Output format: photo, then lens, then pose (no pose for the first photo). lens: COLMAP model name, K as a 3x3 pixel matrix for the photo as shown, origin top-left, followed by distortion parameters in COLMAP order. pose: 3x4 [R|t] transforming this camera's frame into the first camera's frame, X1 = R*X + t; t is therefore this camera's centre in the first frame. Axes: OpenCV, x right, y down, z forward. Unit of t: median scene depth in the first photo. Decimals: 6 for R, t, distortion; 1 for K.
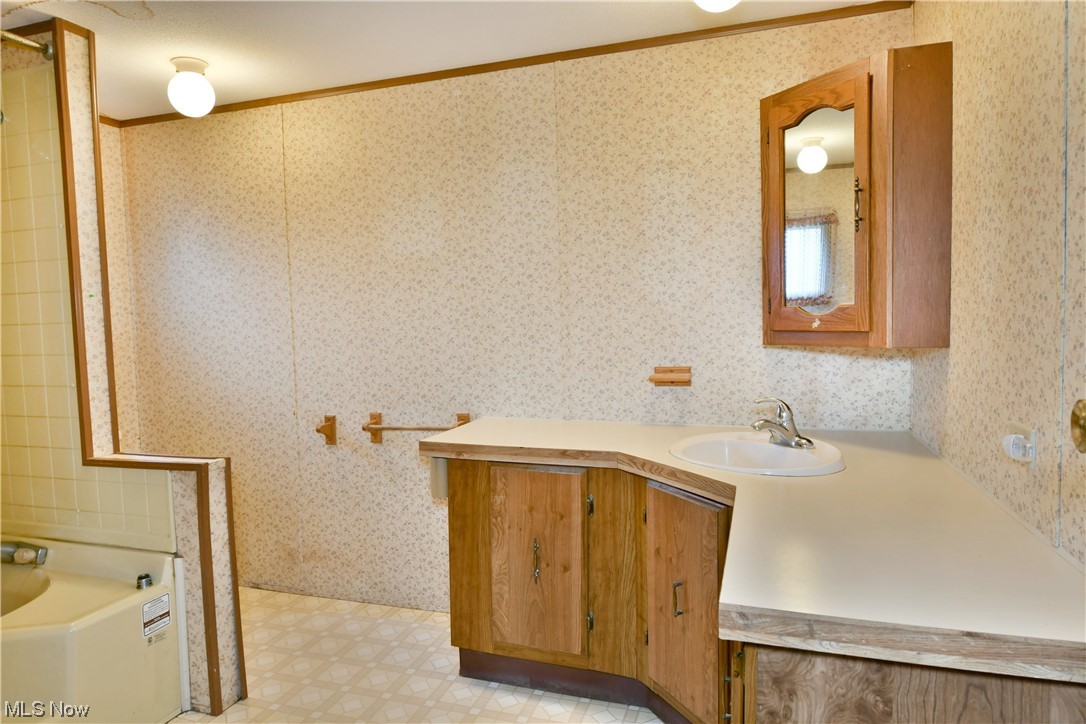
lens RADIAL K [[683.7, 0, 541.3], [0, 683.7, 362.9], [0, 0, 1]] dist [-0.014897, -0.002807]
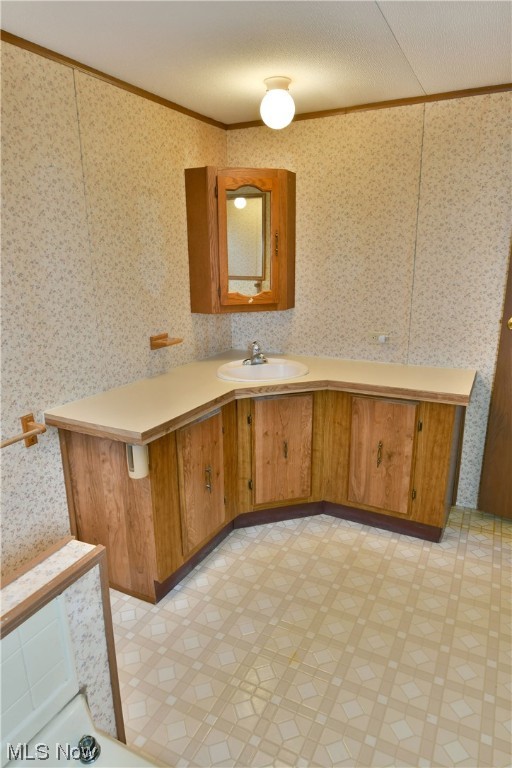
lens RADIAL K [[483.5, 0, 255.0], [0, 483.5, 382.3], [0, 0, 1]] dist [-0.014897, -0.002807]
pose [[0.137901, -0.235527, 0.962034, -0.881708], [0.067547, 0.971289, 0.228111, -0.130049], [-0.988140, 0.033526, 0.149851, 0.701778]]
